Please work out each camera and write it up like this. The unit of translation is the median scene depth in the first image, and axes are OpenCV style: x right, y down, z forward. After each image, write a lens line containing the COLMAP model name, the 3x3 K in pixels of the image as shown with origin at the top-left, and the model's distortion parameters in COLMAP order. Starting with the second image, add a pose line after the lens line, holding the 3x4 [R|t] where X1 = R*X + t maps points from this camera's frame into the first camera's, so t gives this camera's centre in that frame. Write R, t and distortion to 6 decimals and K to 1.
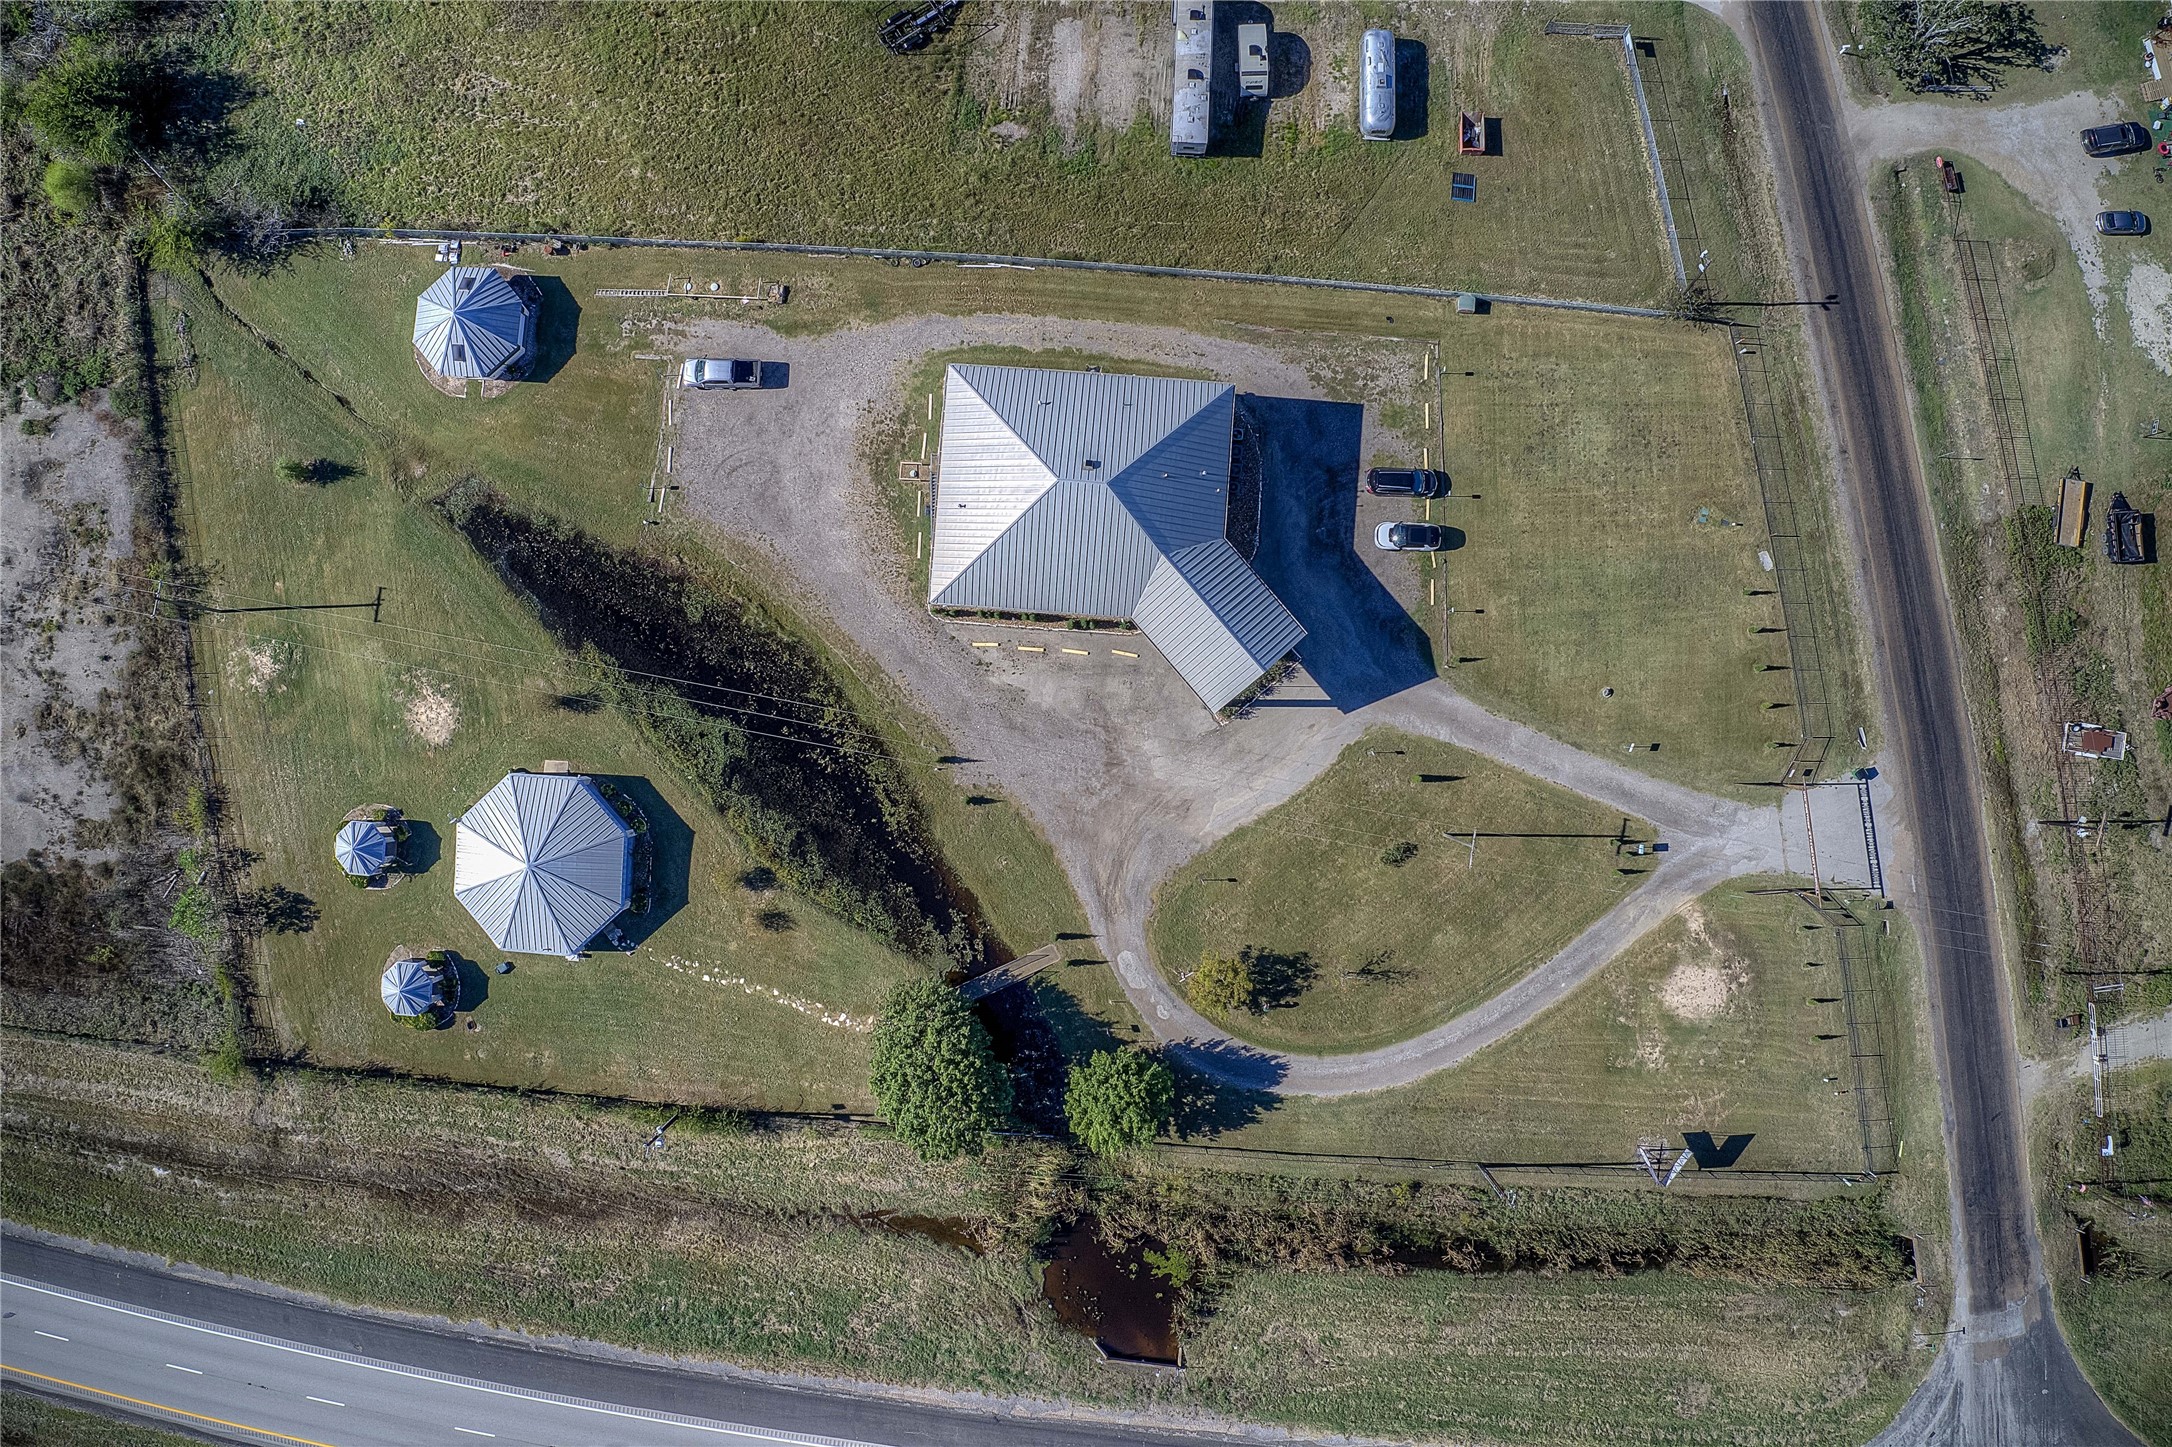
lens RADIAL K [[1711.6, 0, 1061.8], [0, 1711.6, 710.7], [0, 0, 1]] dist [-0.184209, -0.001038]
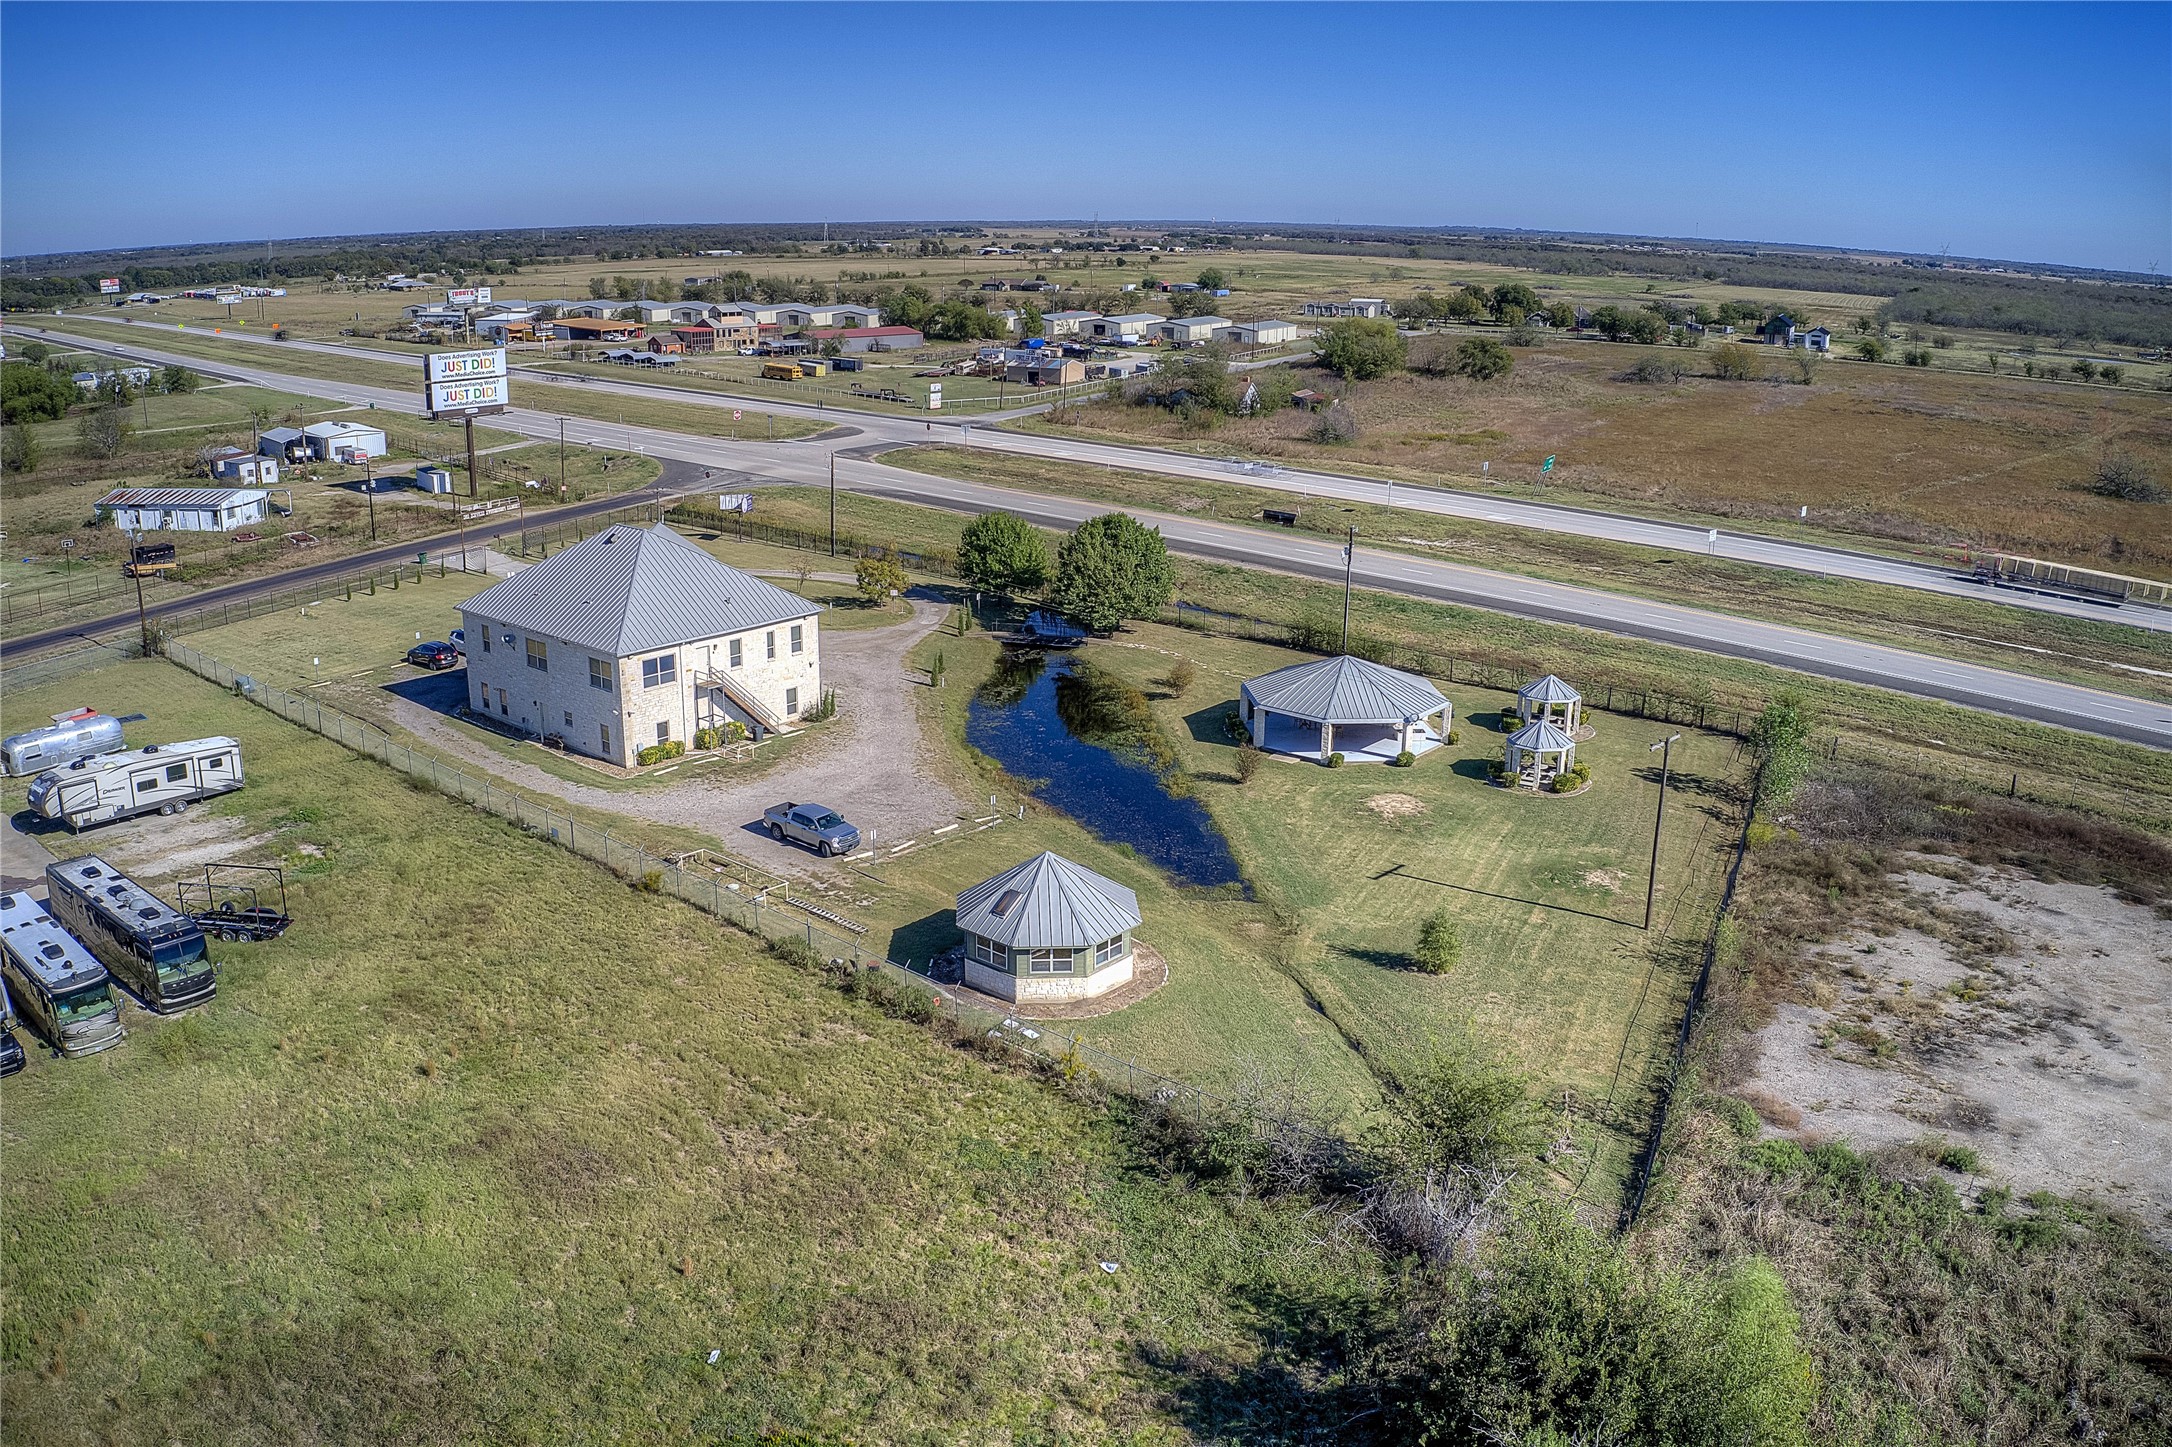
lens RADIAL K [[1711.6, 0, 1061.8], [0, 1711.6, 710.7], [0, 0, 1]] dist [-0.184209, -0.001038]
pose [[-0.797311, -0.156650, 0.582886, -0.710519], [0.603562, -0.211598, 0.768726, -0.691953], [0.002917, 0.964721, 0.263257, 0.753216]]
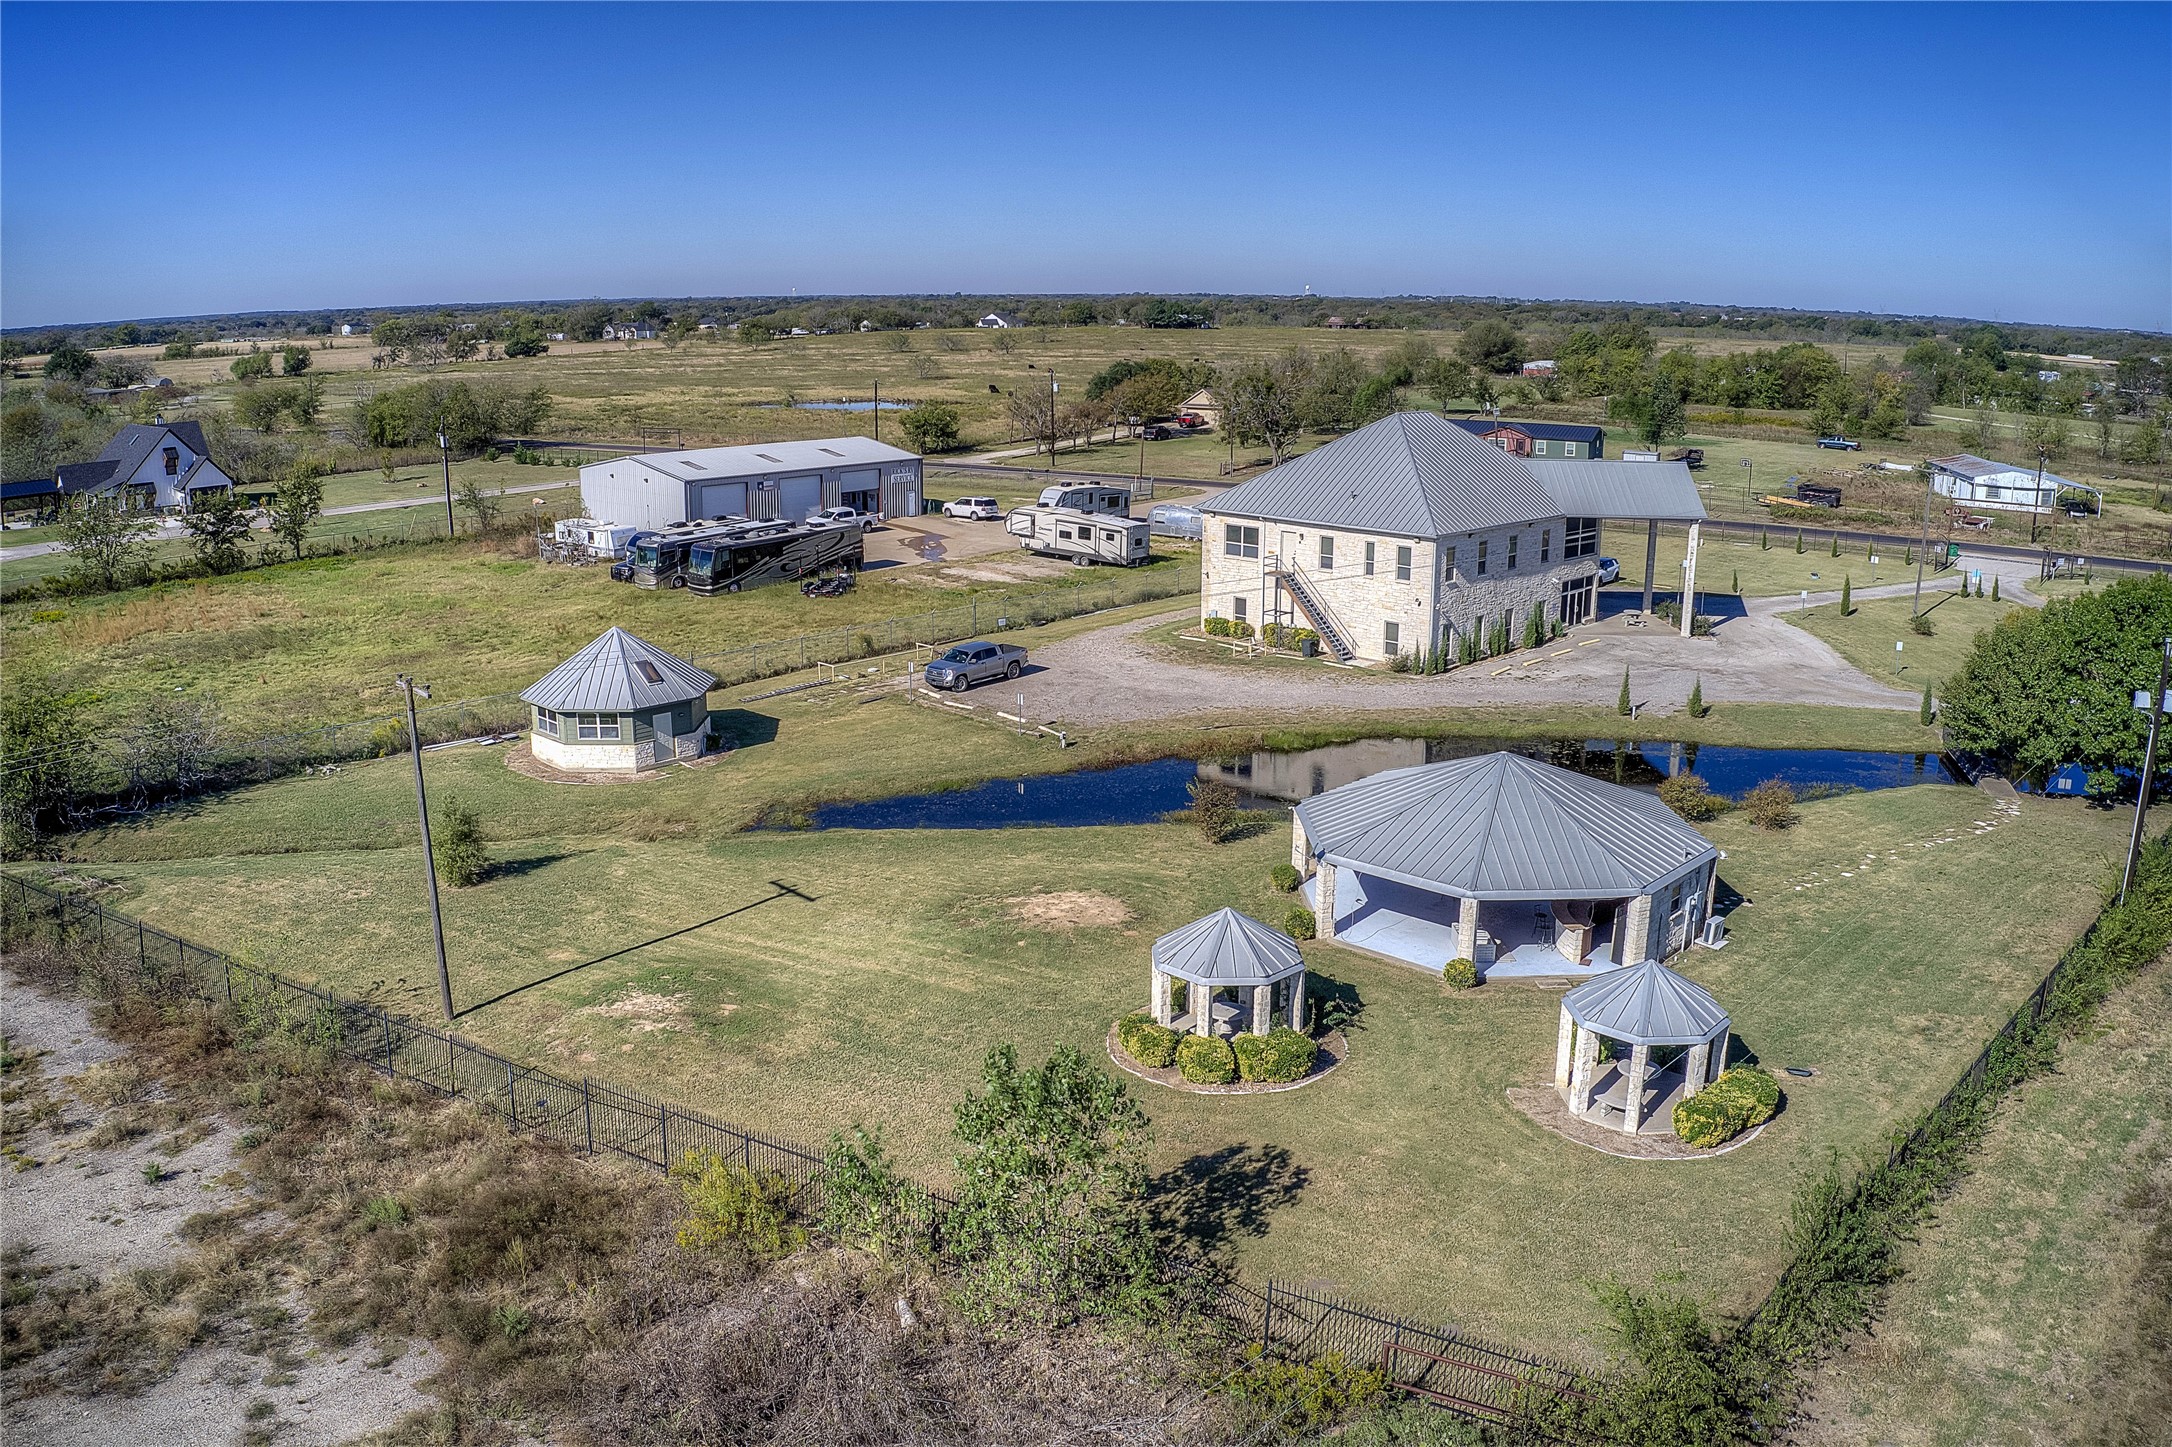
lens RADIAL K [[1711.6, 0, 1061.8], [0, 1711.6, 710.7], [0, 0, 1]] dist [-0.184209, -0.001038]
pose [[0.653585, -0.166447, 0.738324, -0.703934], [0.756678, 0.164700, -0.632703, 0.280266], [-0.016291, 0.972198, 0.233592, 0.848565]]
